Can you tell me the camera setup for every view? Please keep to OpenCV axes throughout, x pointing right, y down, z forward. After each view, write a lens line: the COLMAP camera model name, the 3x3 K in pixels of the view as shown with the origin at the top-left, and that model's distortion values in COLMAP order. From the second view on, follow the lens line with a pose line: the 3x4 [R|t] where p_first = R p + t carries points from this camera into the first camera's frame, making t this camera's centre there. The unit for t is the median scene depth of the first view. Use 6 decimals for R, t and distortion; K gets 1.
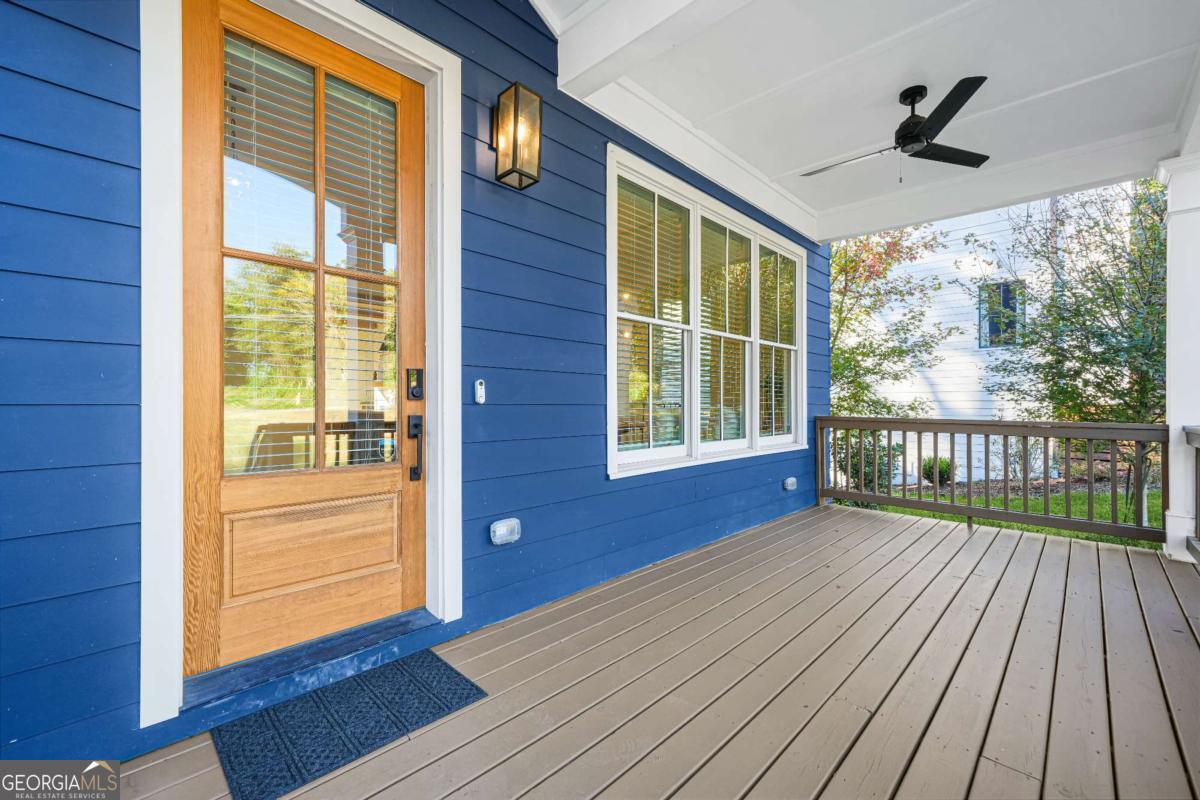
lens RADIAL K [[490.3, 0, 600.0], [0, 490.3, 400.0], [0, 0, 1]] dist [0.000102, -0.000001]
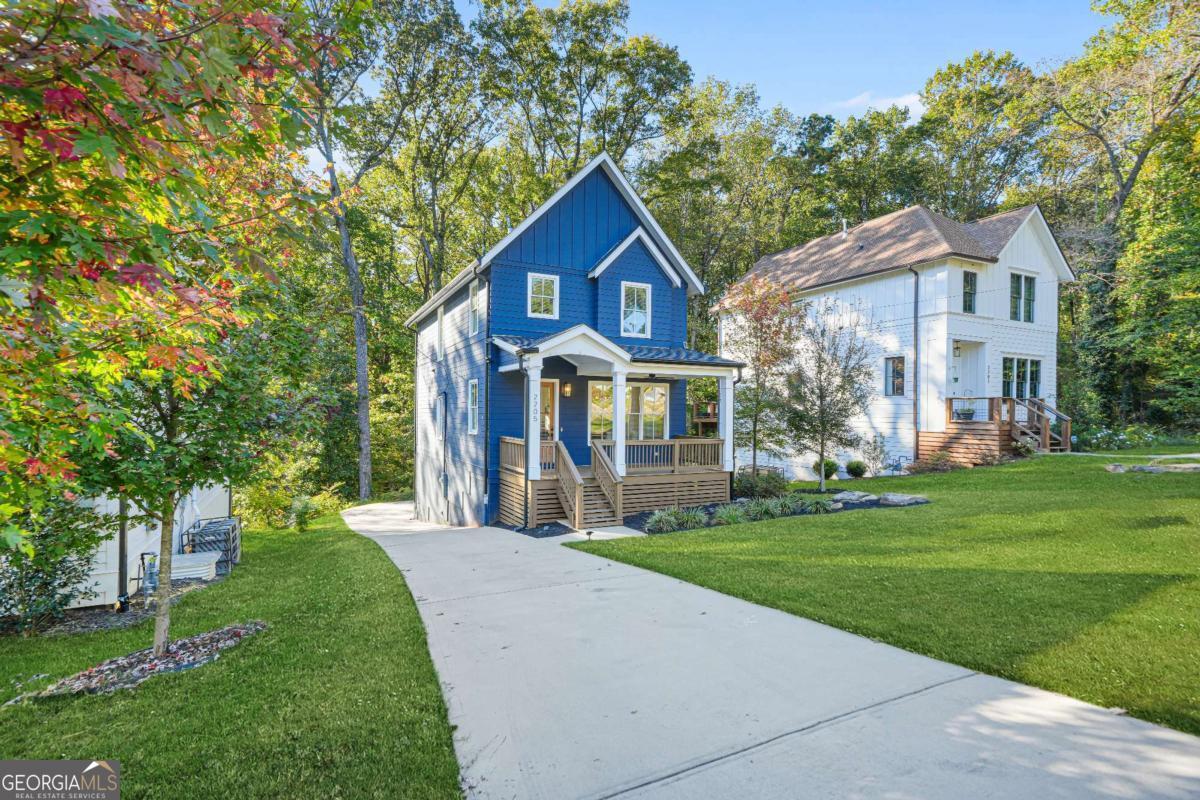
lens RADIAL K [[571.4, 0, 600.0], [0, 571.4, 400.0], [0, 0, 1]] dist [0.000863, 0.000017]
pose [[0.948684, 0.004324, -0.316196, 2.551636], [-0.009058, 0.999868, -0.013503, -0.308382], [0.316095, 0.015674, 0.948598, -5.844441]]
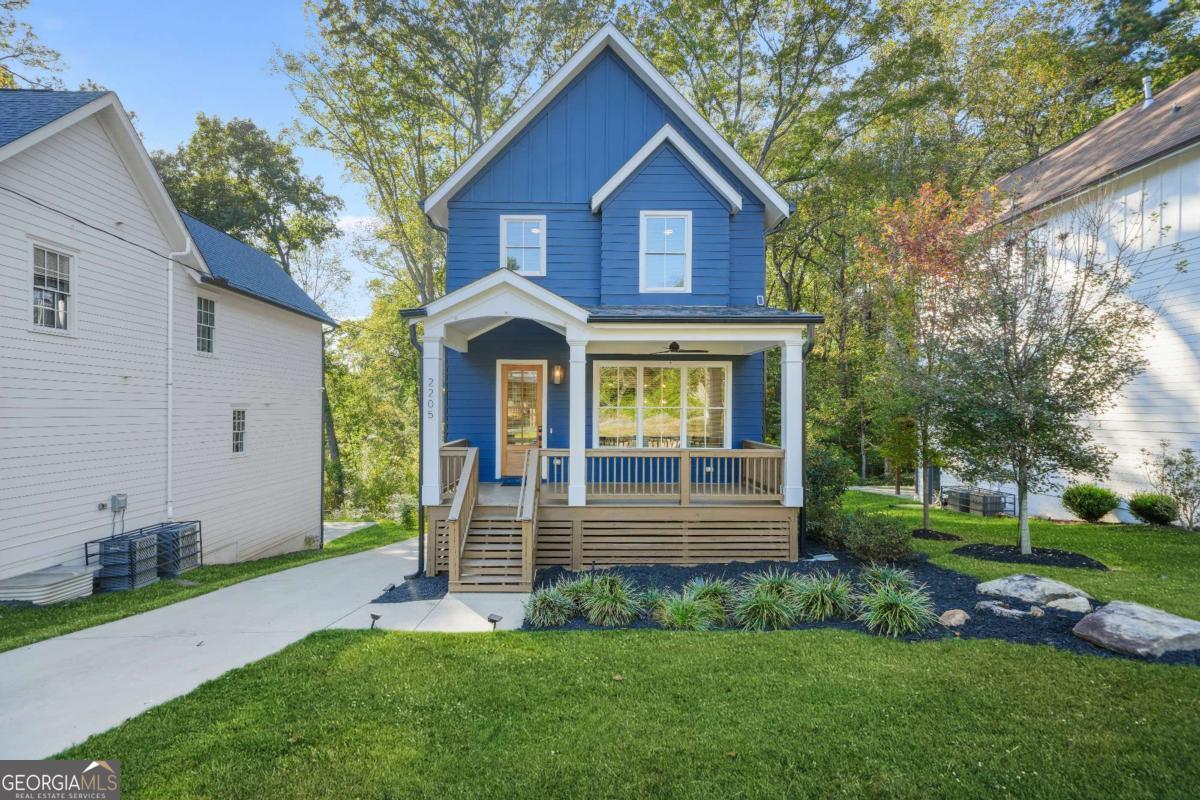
lens RADIAL K [[551.7, 0, 600.0], [0, 551.7, 400.0], [0, 0, 1]] dist [0.016743, 0.000428]
pose [[0.722869, -0.006079, -0.690958, 3.569724], [-0.001692, 0.999943, -0.010568, -0.248184], [0.690983, 0.008808, 0.722817, -2.348397]]
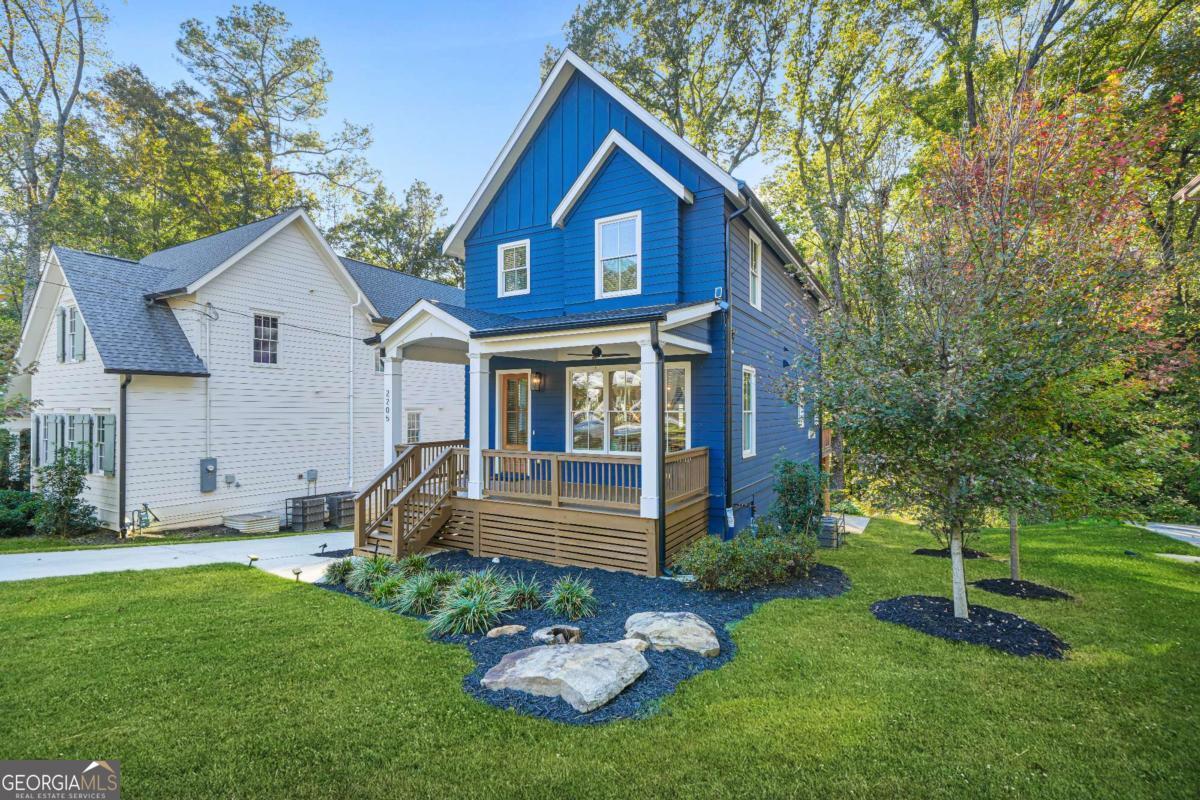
lens RADIAL K [[556.2, 0, 600.0], [0, 556.2, 400.0], [0, 0, 1]] dist [0.013918, 0.000342]
pose [[0.253078, -0.014237, -0.967341, 5.372120], [0.006038, 0.999895, -0.013137, -0.272965], [0.967427, -0.002516, 0.253138, 0.226650]]
